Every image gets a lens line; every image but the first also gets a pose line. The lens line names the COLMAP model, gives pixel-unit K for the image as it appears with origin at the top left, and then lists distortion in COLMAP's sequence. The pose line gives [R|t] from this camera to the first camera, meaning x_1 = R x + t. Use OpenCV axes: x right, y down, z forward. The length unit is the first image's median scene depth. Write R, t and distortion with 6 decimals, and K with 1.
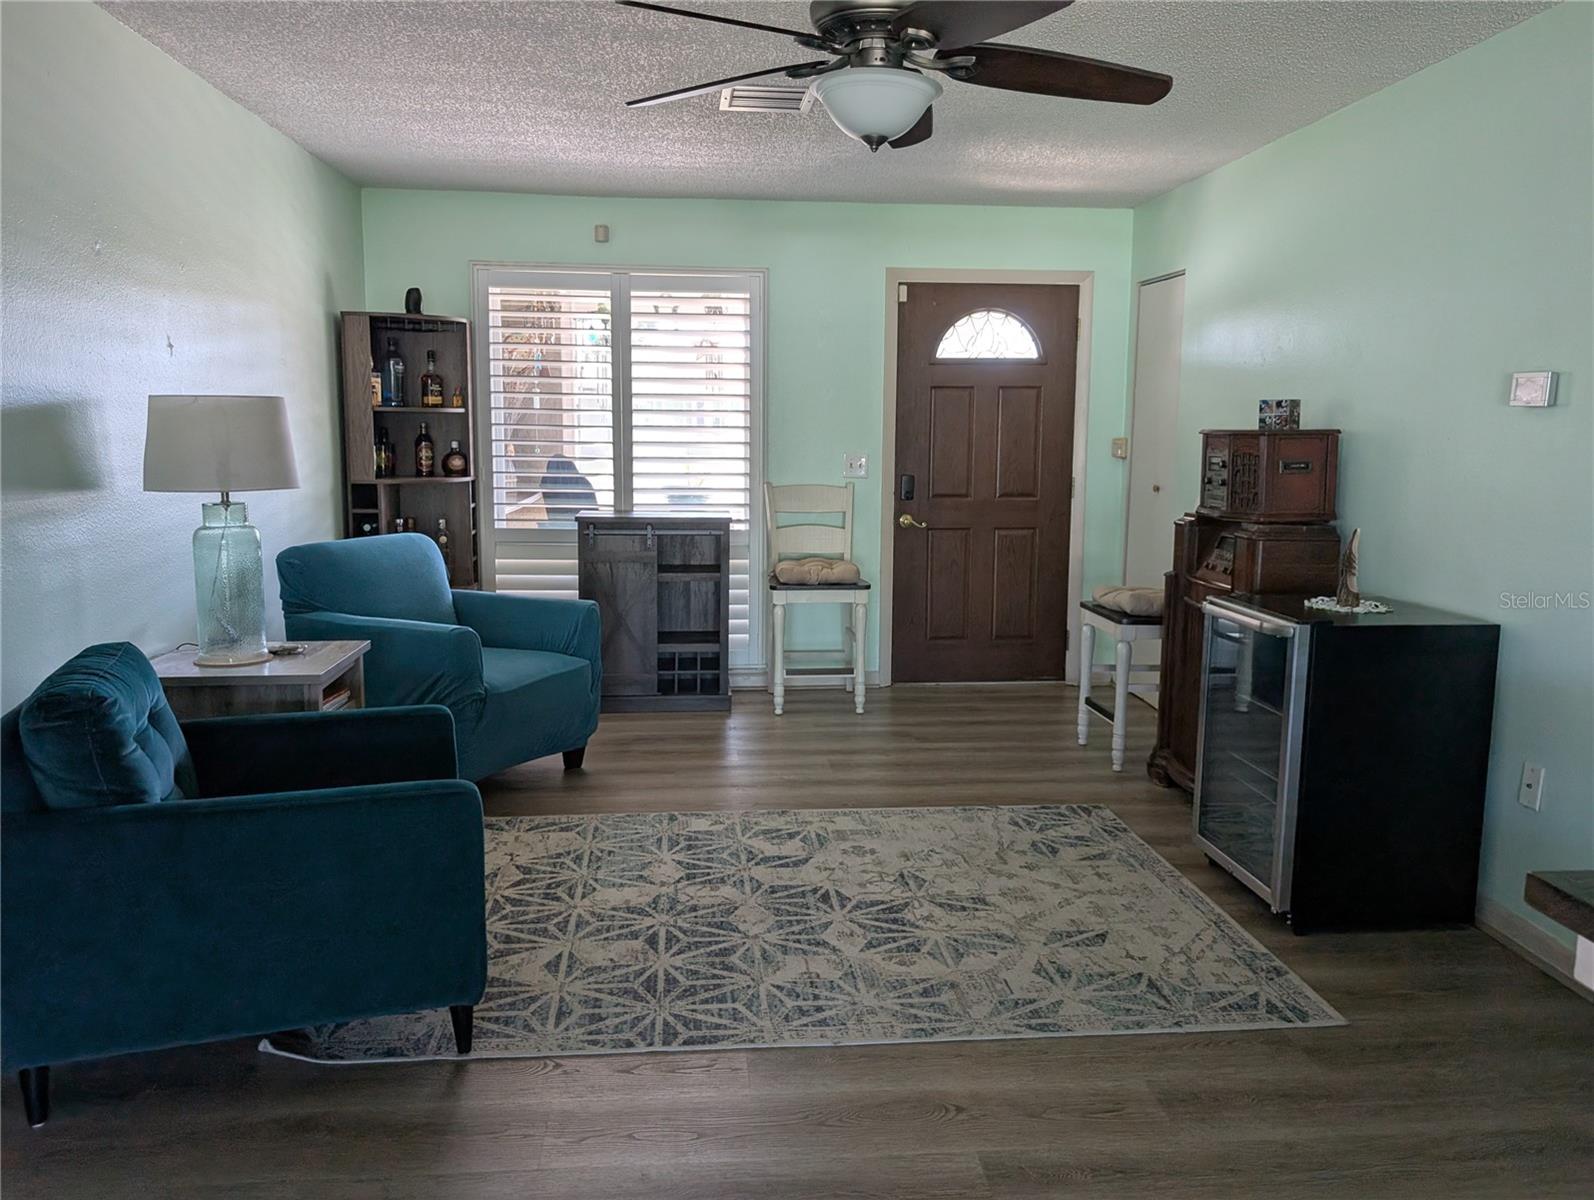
lens RADIAL K [[1148.2, 0, 797.0], [0, 1148.2, 600.0], [0, 0, 1]] dist [0.070647, 0.002147]
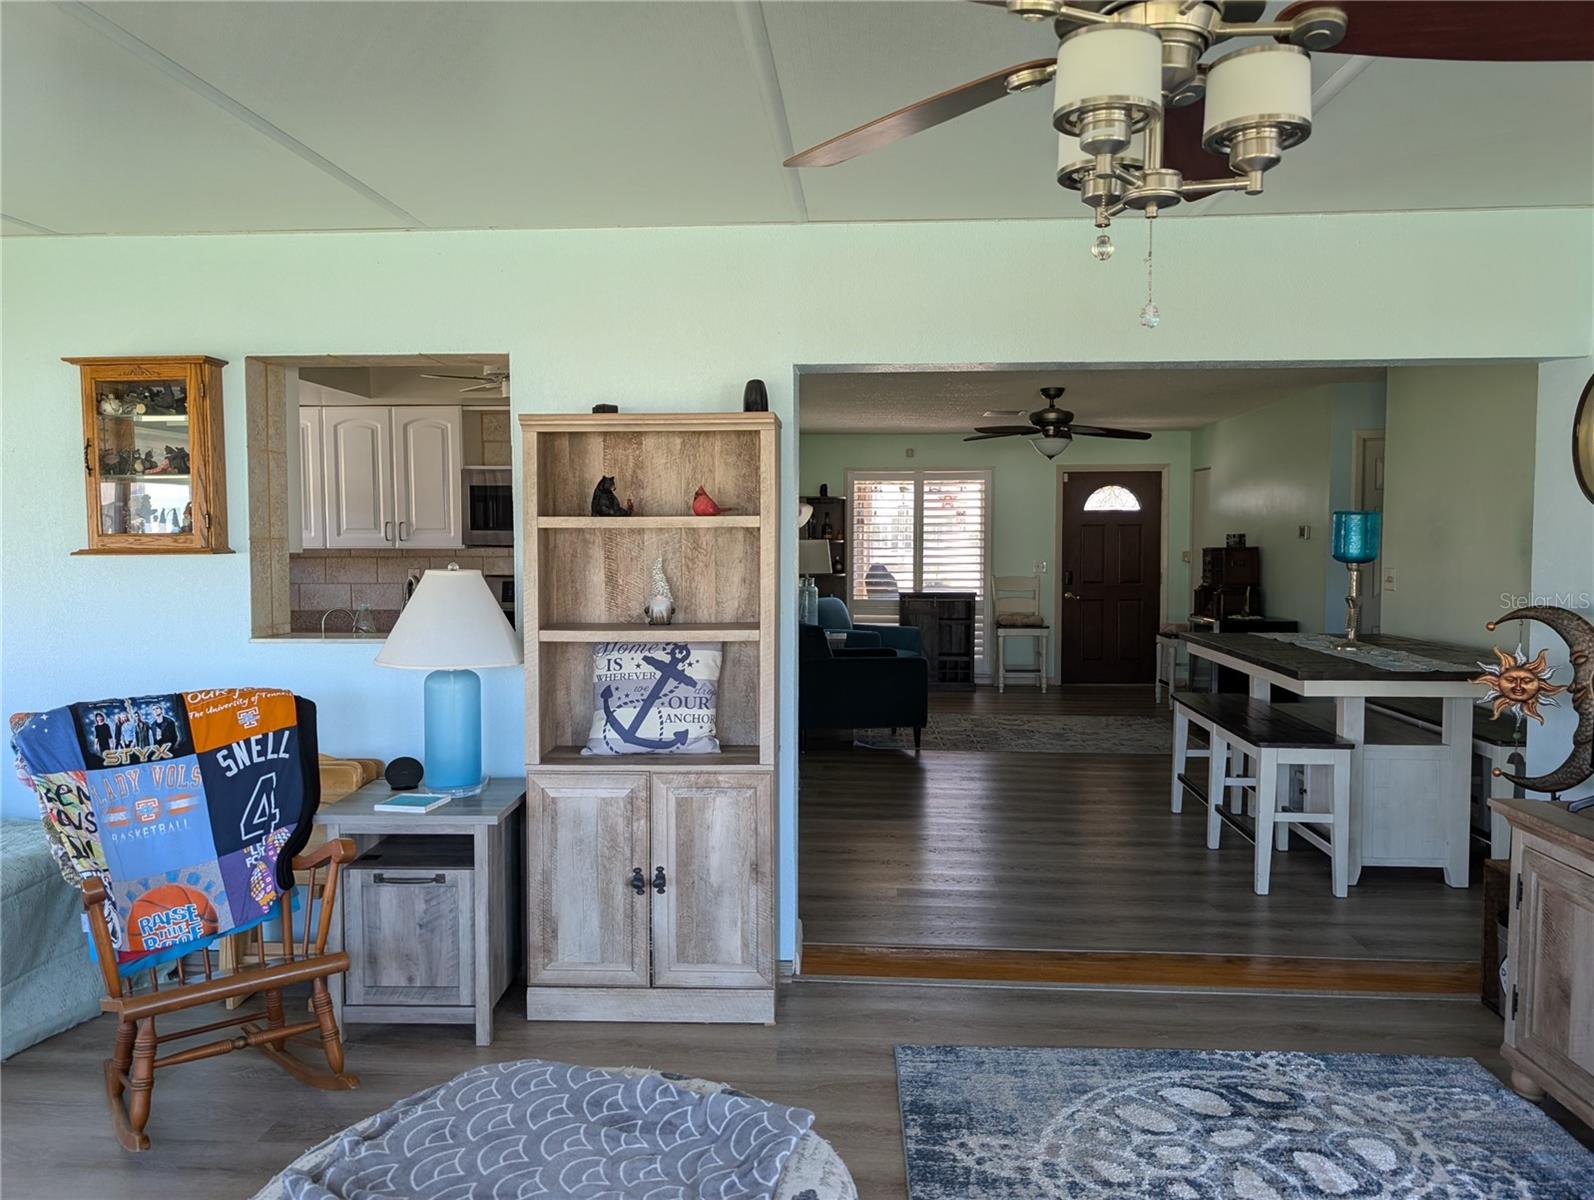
lens RADIAL K [[1148.2, 0, 797.0], [0, 1148.2, 600.0], [0, 0, 1]] dist [0.070647, 0.002147]
pose [[0.988350, -0.002268, -0.152184, -0.058891], [-0.012863, 0.995067, -0.098367, 0.135106], [0.151657, 0.099178, 0.983445, -0.958318]]
